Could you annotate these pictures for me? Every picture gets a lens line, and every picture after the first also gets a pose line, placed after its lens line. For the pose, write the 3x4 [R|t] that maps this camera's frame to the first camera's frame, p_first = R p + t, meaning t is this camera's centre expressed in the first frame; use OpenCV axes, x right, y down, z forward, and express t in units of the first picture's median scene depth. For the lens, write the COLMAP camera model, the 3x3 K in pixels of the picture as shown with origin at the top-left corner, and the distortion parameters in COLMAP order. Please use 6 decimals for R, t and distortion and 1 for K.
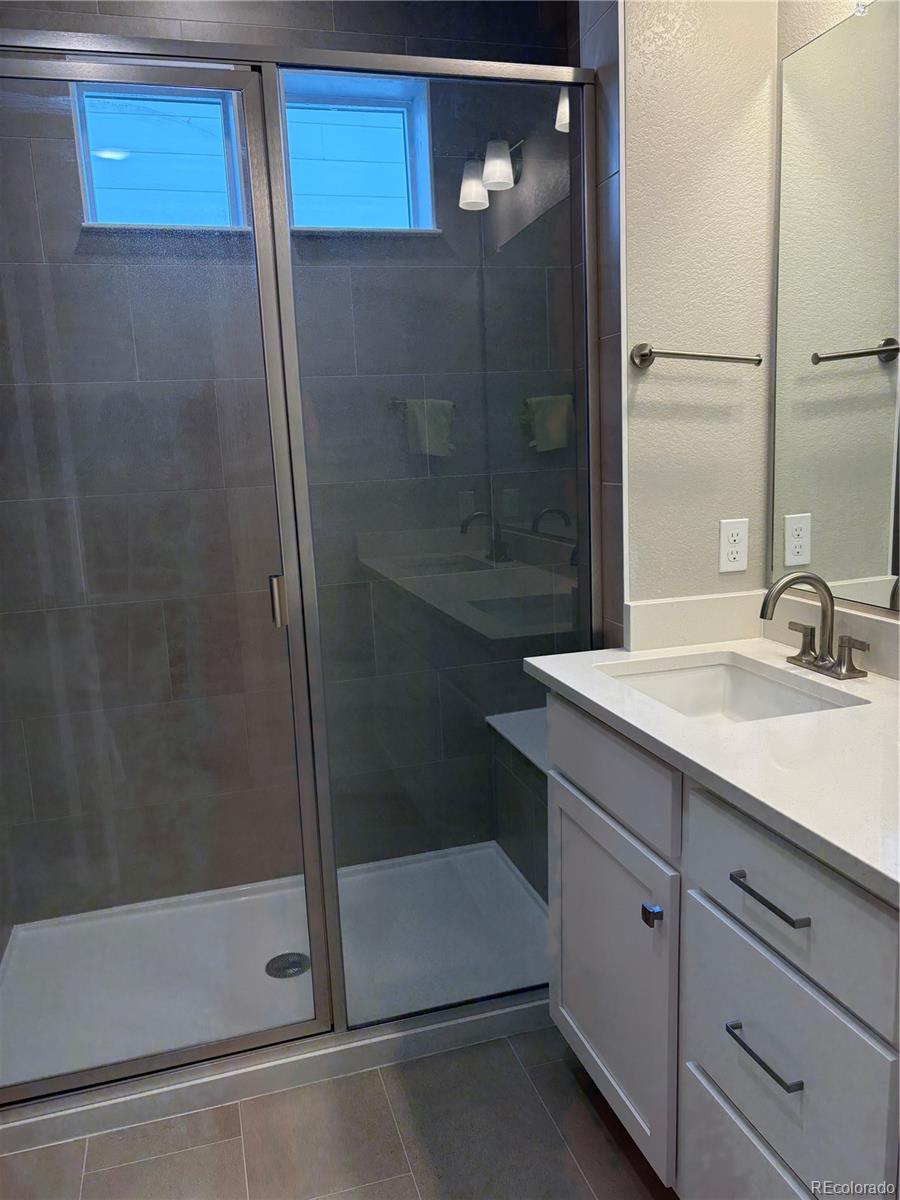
lens RADIAL K [[908.9, 0, 445.6], [0, 908.9, 603.0], [0, 0, 1]] dist [0.044290, -0.046836]
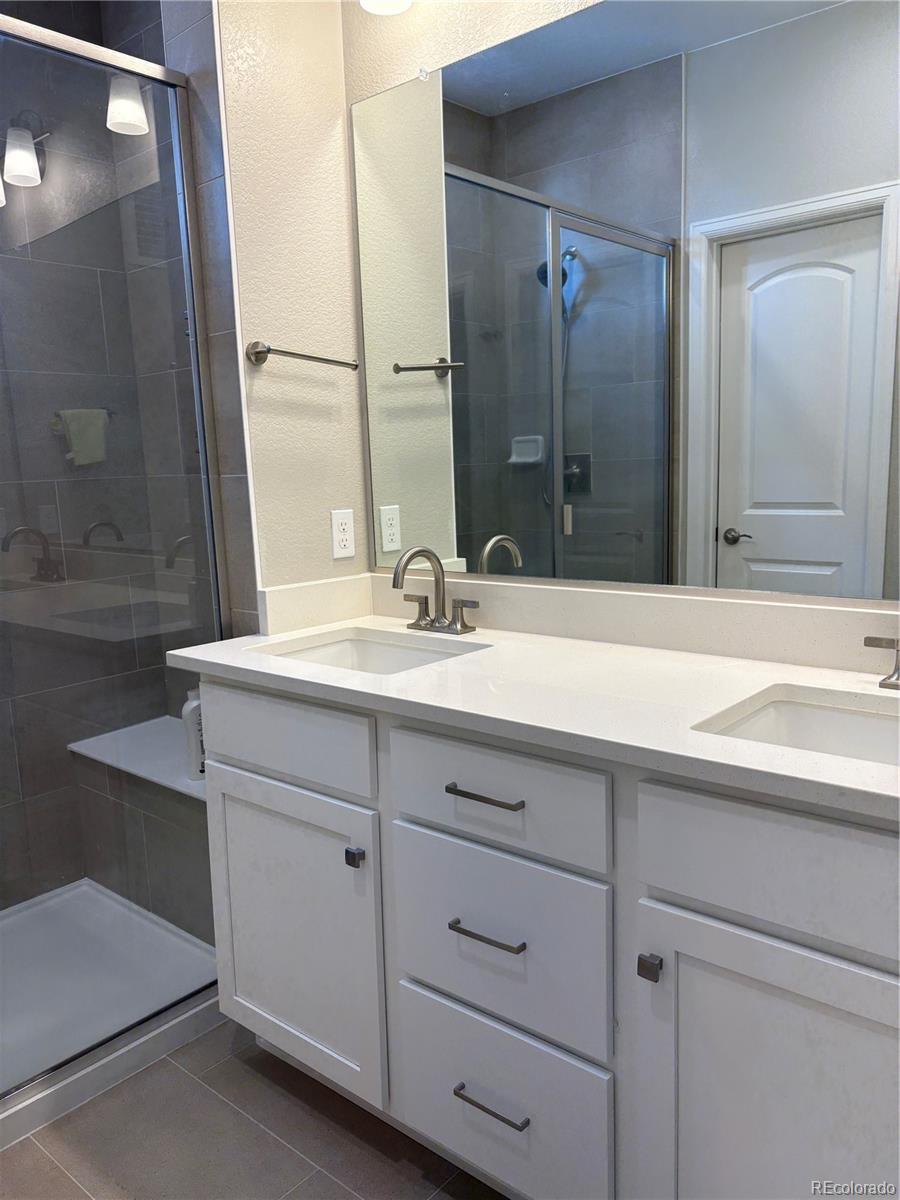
lens RADIAL K [[908.9, 0, 456.1], [0, 908.9, 600.1], [0, 0, 1]] dist [0.044290, -0.046836]
pose [[0.844873, -0.071940, 0.530108, -0.165204], [0.094476, 0.995407, -0.015490, 0.049599], [-0.526559, 0.063170, 0.847789, 0.003754]]
